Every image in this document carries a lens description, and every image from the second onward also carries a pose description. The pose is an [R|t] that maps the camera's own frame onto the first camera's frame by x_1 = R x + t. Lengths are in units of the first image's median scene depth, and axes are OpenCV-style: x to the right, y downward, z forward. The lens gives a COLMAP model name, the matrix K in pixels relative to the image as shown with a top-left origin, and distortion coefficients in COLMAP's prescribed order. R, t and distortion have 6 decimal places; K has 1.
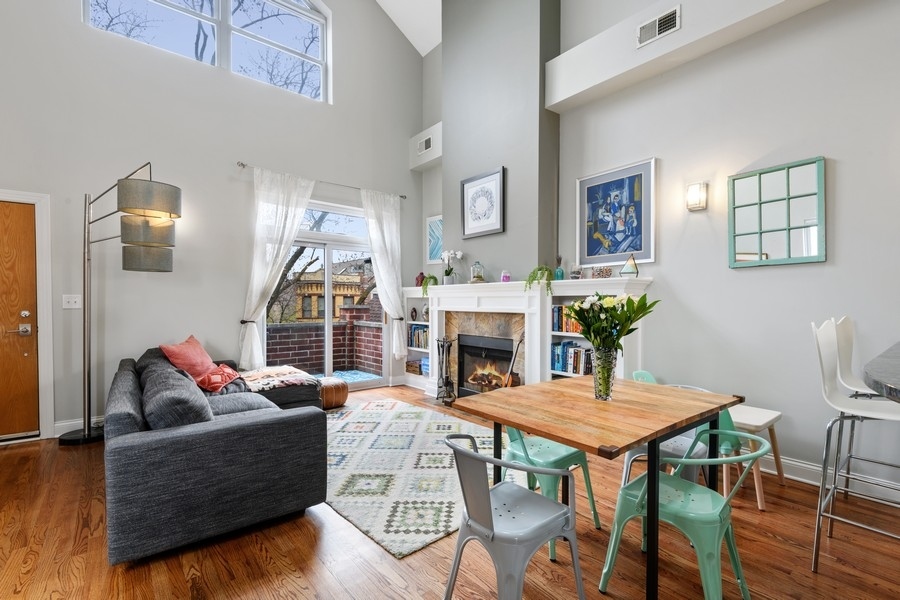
lens RADIAL K [[410.0, 0, 451.9], [0, 410.0, 309.1], [0, 0, 1]] dist [0.004525, -0.005456]
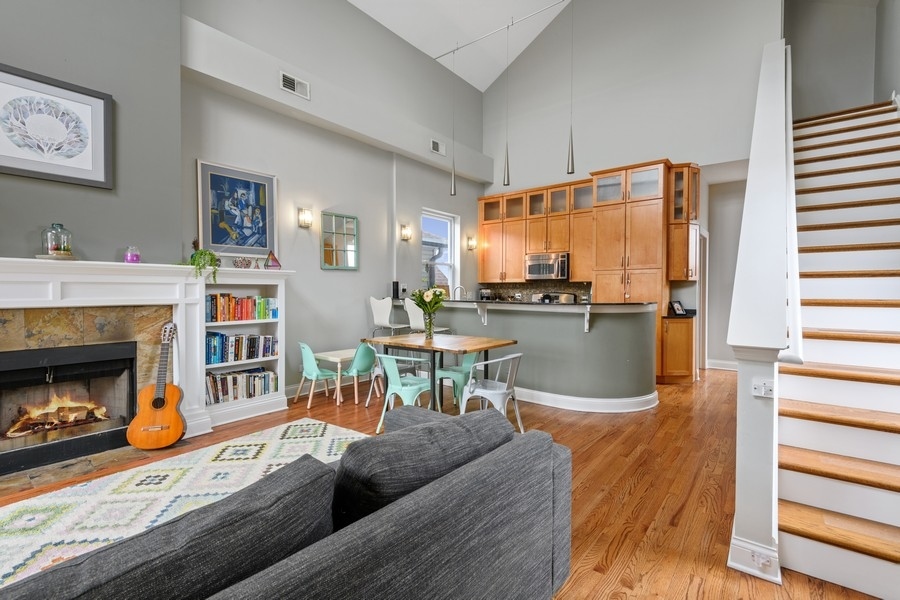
lens RADIAL K [[410.0, 0, 442.0], [0, 410.0, 295.8], [0, 0, 1]] dist [0.004525, -0.005456]
pose [[-0.194484, -0.013466, 0.980813, -0.690486], [0.020775, 0.999625, 0.017844, -0.009587], [-0.980686, 0.023847, -0.194132, 0.606708]]
